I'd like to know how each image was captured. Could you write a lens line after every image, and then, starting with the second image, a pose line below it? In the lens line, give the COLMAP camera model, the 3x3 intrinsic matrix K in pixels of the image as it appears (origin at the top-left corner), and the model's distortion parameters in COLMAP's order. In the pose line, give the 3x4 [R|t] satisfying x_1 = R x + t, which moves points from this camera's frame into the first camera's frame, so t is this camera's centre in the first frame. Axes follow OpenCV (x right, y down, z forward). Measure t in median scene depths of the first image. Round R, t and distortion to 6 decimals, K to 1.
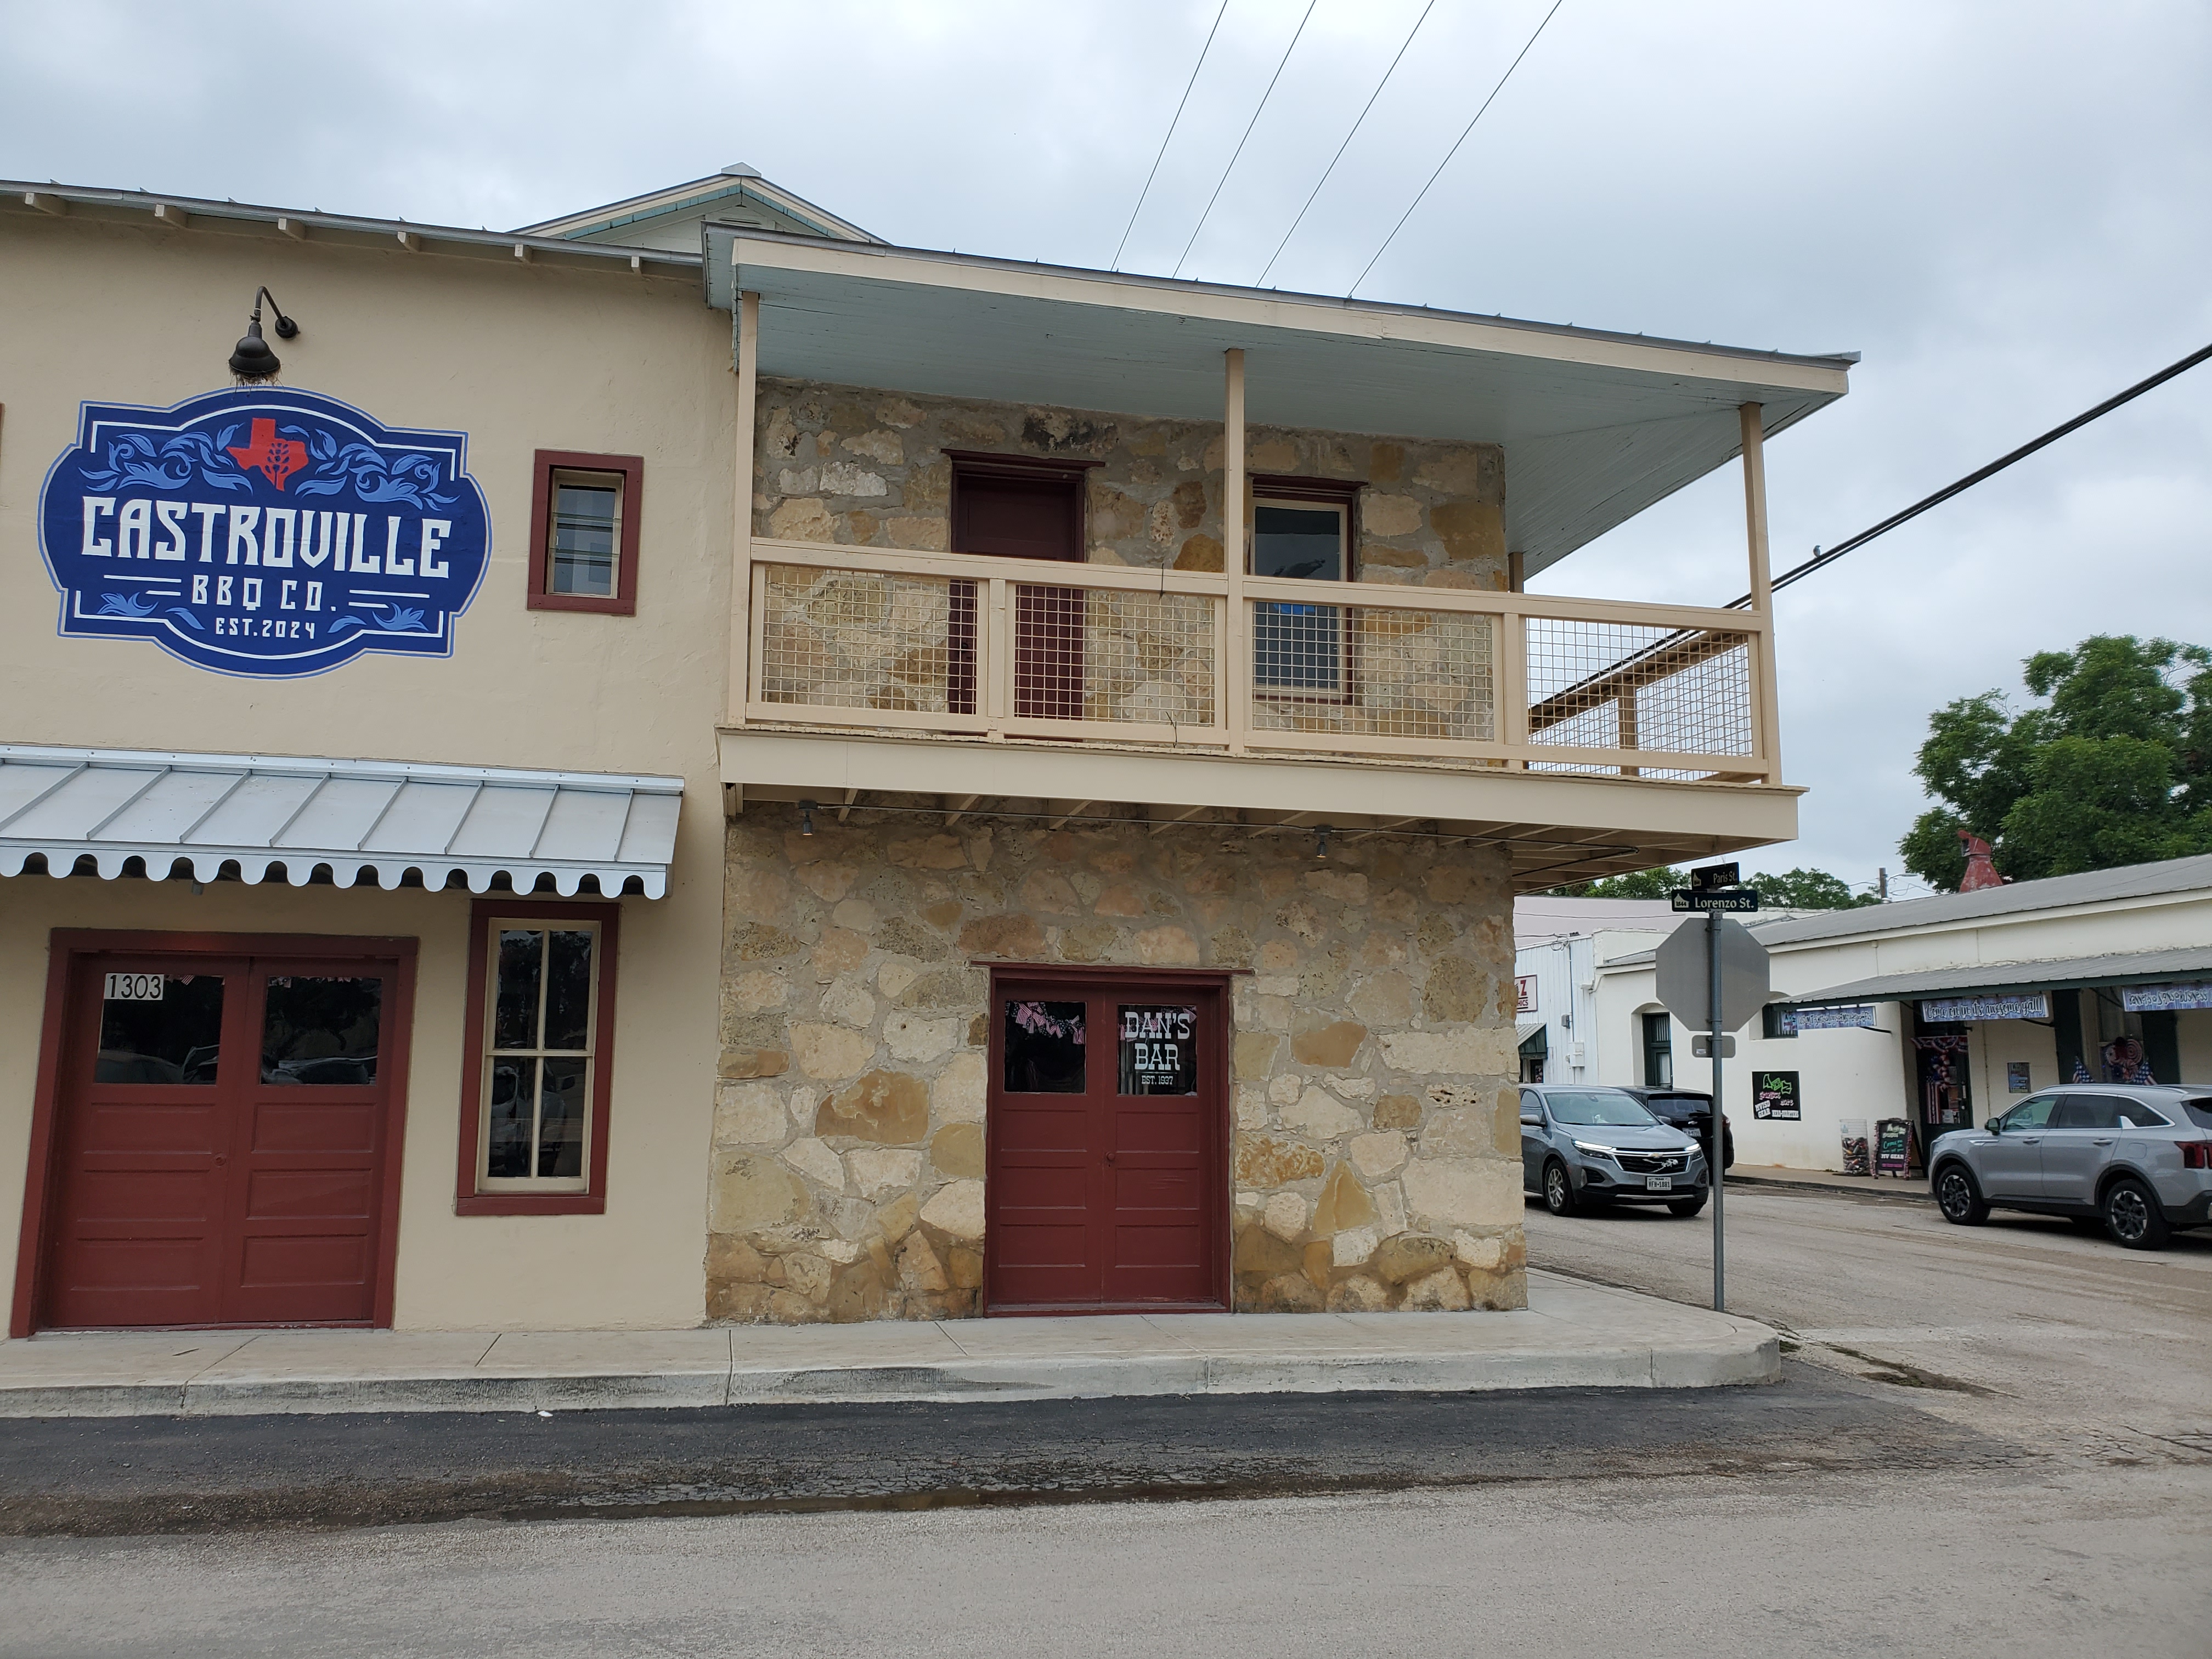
lens RADIAL K [[1844.7, 0, 964.3], [0, 1844.7, 755.6], [0, 0, 1]] dist [0.046840, 0.093468]
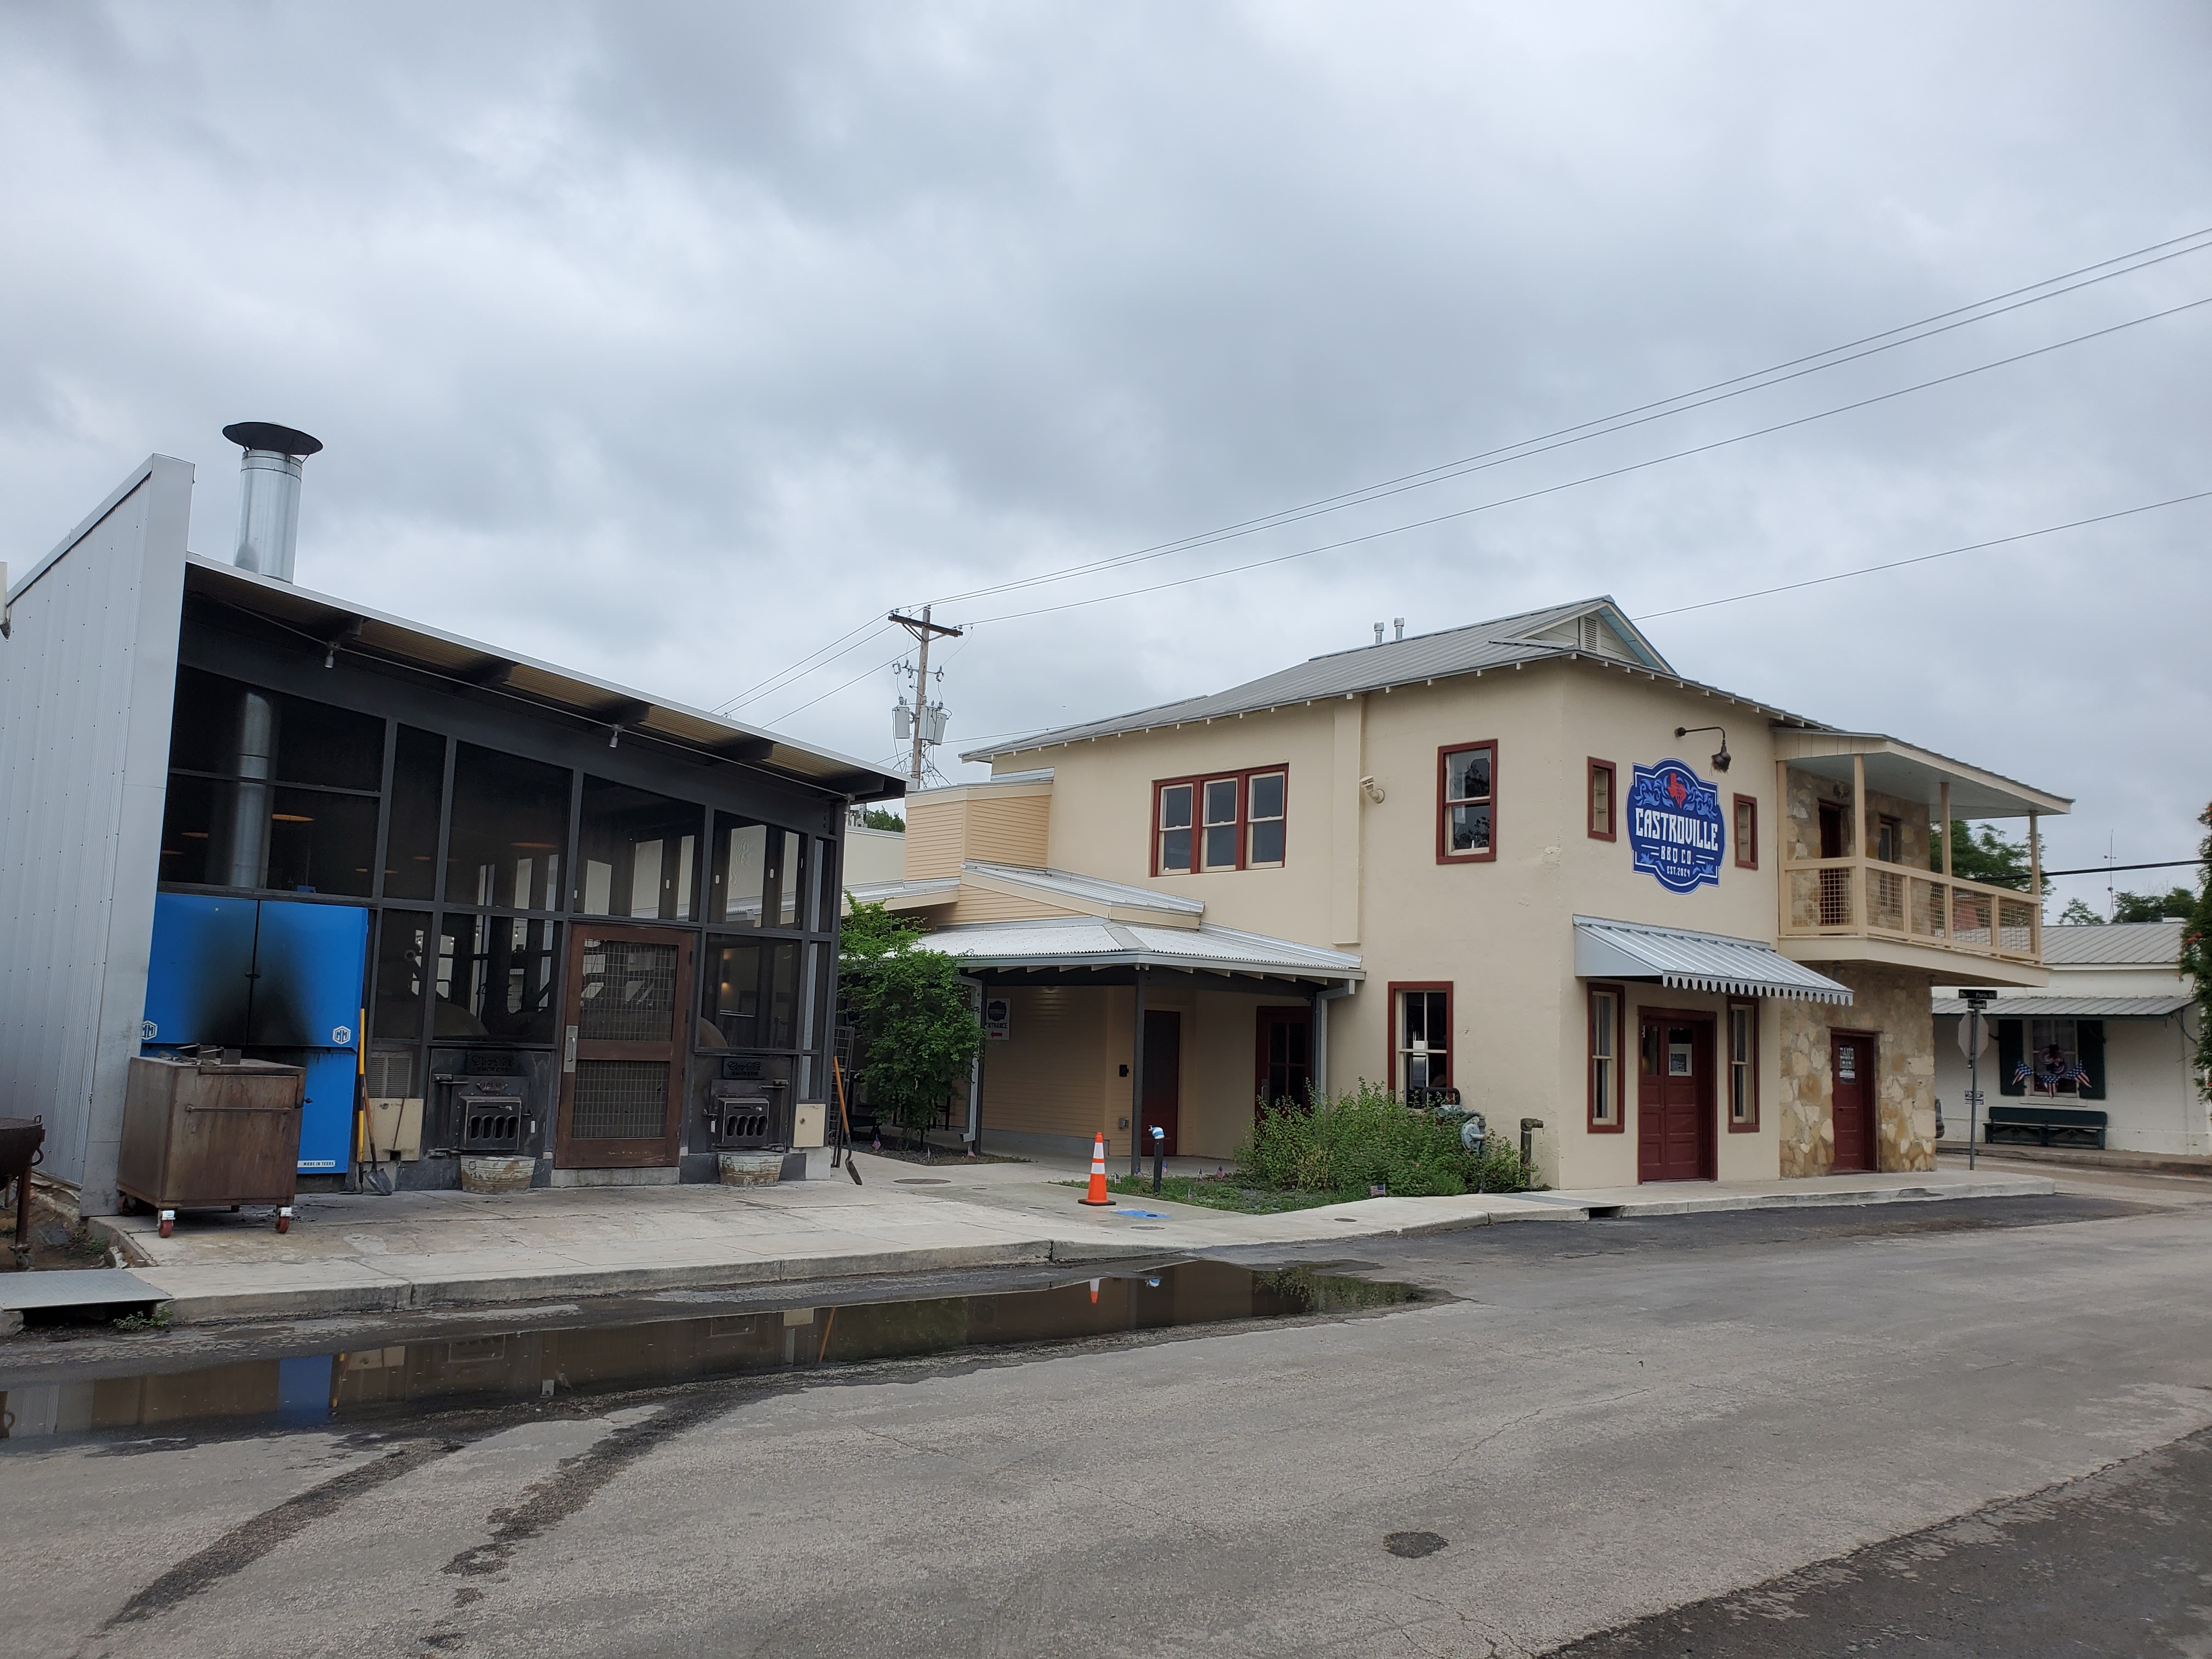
lens RADIAL K [[1758.9, 0, 1106.0], [0, 1758.9, 829.5], [0, 0, 1]] dist [0.006185, -0.004585]
pose [[0.865384, 0.084559, 0.493923, -1.964253], [-0.113158, 0.993176, 0.028229, -0.097660], [-0.488165, -0.080320, 0.869048, -0.480637]]
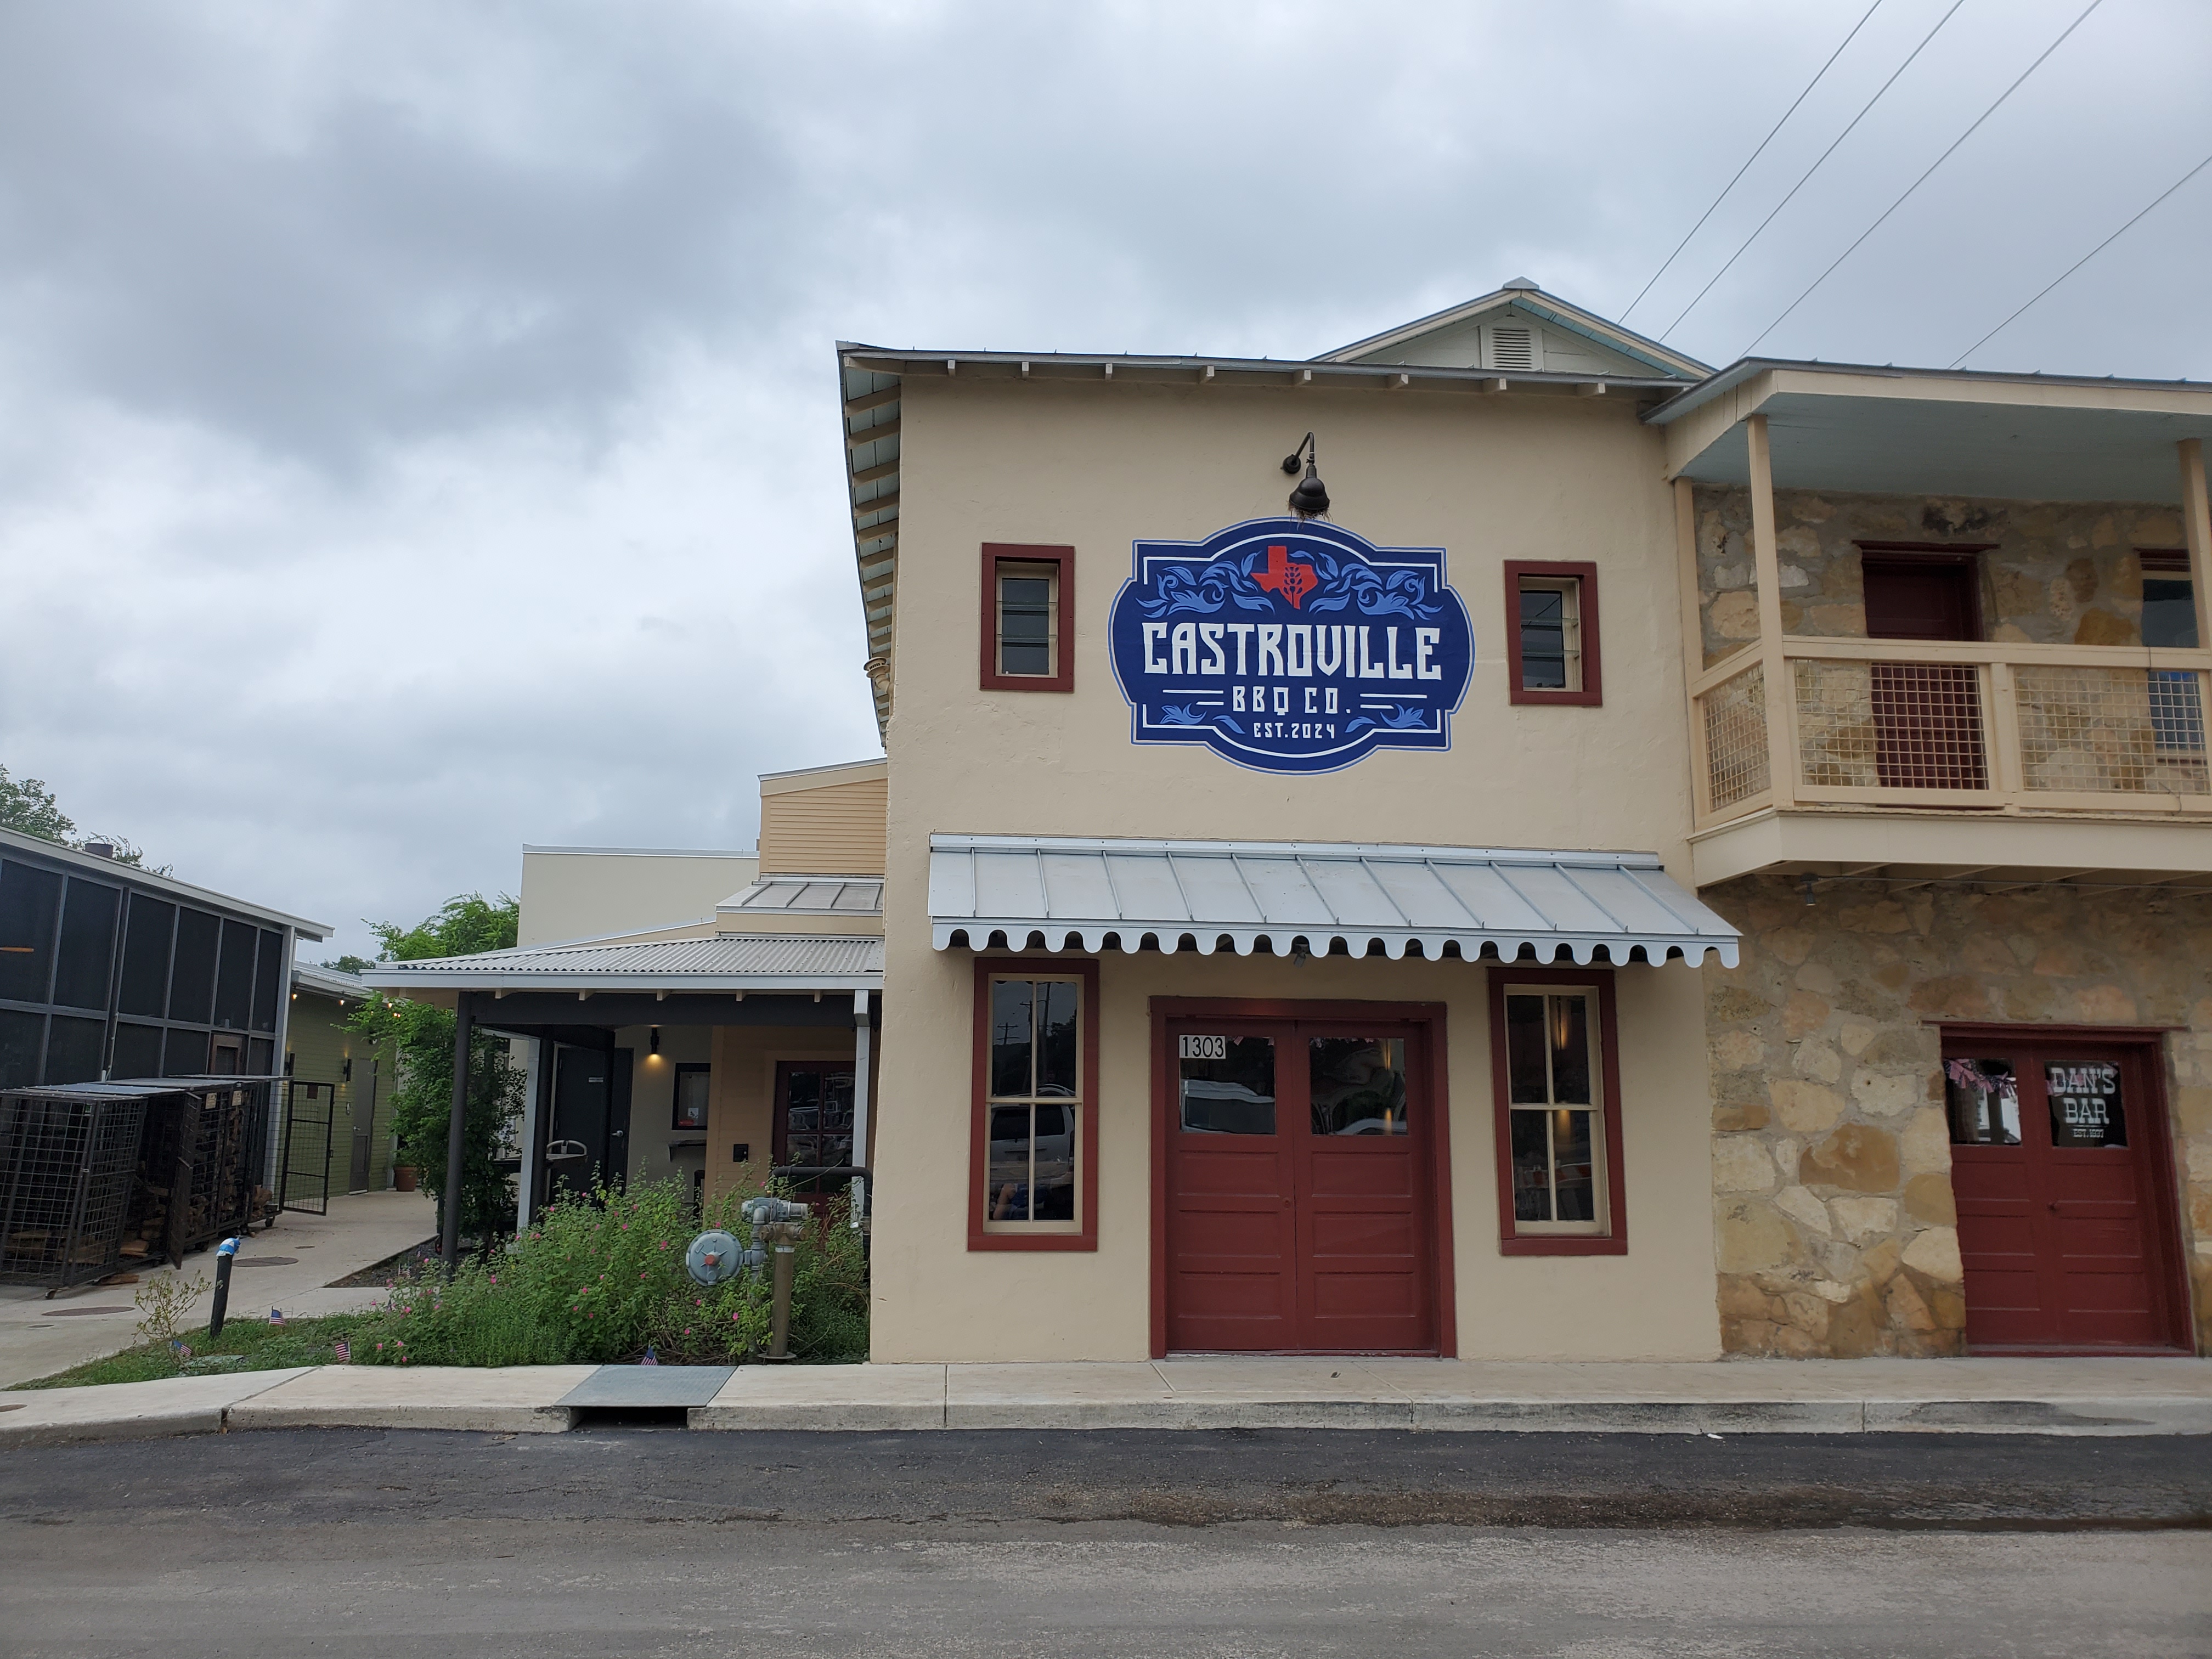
lens RADIAL K [[1751.6, 0, 1103.4], [0, 1751.6, 790.2], [0, 0, 1]] dist [0.033956, -0.026761]
pose [[0.991043, -0.027411, -0.130703, -0.343490], [0.025538, 0.999546, -0.015983, -0.017553], [0.131082, 0.012502, 0.991293, -0.072483]]
